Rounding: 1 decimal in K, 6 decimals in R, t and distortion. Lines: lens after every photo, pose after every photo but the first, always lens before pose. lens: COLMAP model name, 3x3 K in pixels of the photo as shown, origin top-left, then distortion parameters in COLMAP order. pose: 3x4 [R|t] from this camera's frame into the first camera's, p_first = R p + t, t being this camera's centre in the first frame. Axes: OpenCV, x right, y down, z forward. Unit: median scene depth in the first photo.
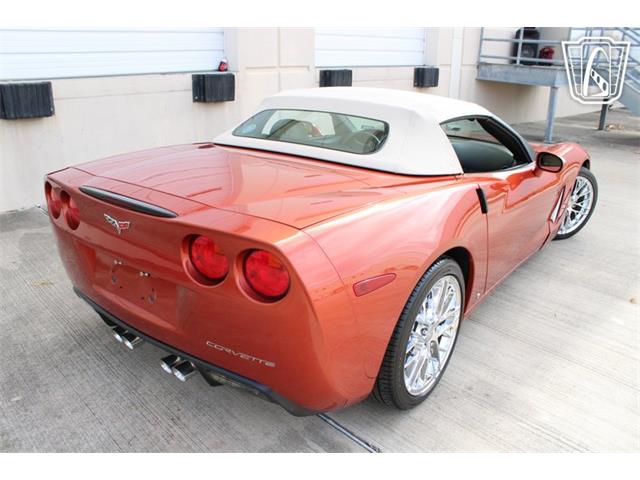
lens RADIAL K [[517.3, 0, 317.7], [0, 517.3, 241.5], [0, 0, 1]] dist [-0.136359, 0.102806]
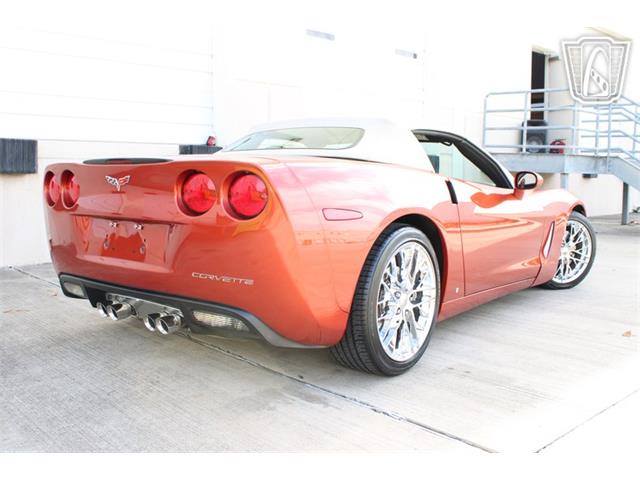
lens RADIAL K [[611.3, 0, 320.0], [0, 611.3, 240.0], [0, 0, 1]] dist [-0.108074, 0.084156]
pose [[0.999980, -0.002320, 0.005936, 0.028104], [0.003712, 0.969127, -0.246533, 0.252671], [-0.005181, 0.246550, 0.969116, -0.161322]]
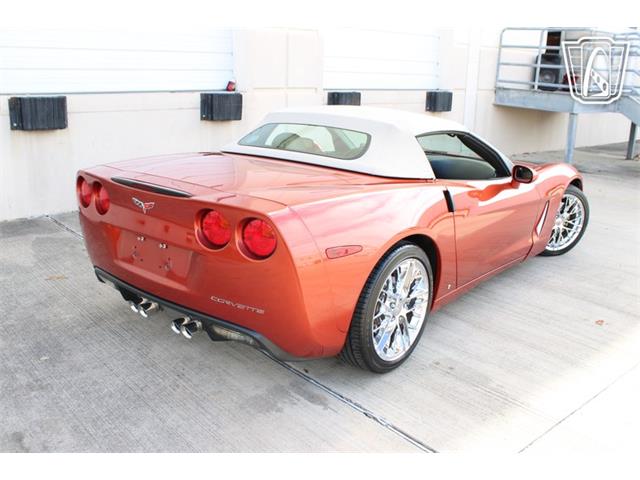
lens RADIAL K [[582.9, 0, 321.5], [0, 582.9, 241.6], [0, 0, 1]] dist [-0.092943, 0.023397]
pose [[0.999566, 0.023155, -0.018212, 0.043240], [-0.024450, 0.996926, -0.074433, 0.089759], [0.016433, 0.074846, 0.997060, -0.243040]]
